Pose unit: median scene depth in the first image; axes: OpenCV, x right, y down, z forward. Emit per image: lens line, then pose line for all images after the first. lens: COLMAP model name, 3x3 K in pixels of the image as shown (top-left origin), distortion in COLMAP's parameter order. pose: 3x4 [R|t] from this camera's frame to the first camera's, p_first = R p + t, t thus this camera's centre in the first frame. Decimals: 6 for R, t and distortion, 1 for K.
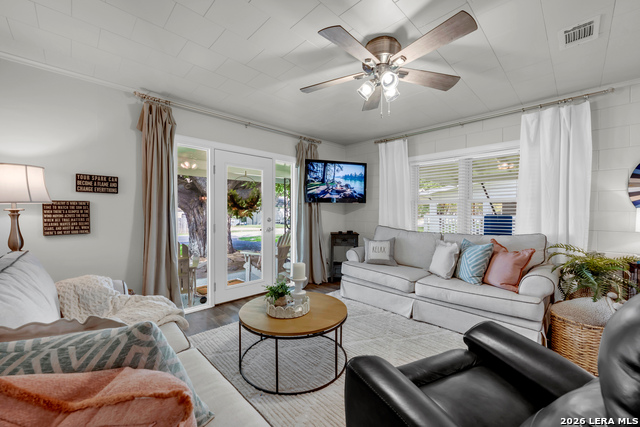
lens RADIAL K [[254.8, 0, 318.5], [0, 254.8, 214.4], [0, 0, 1]] dist [-0.003317, -0.000330]
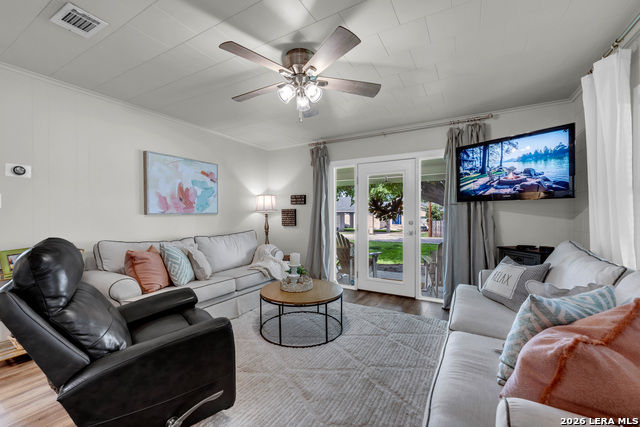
lens RADIAL K [[254.8, 0, 318.5], [0, 254.8, 214.4], [0, 0, 1]] dist [-0.003317, -0.000330]
pose [[0.291854, -0.000173, -0.956463, 0.569961], [-0.007316, 0.999970, -0.002414, -0.004660], [0.956435, 0.007702, 0.291844, 0.354095]]
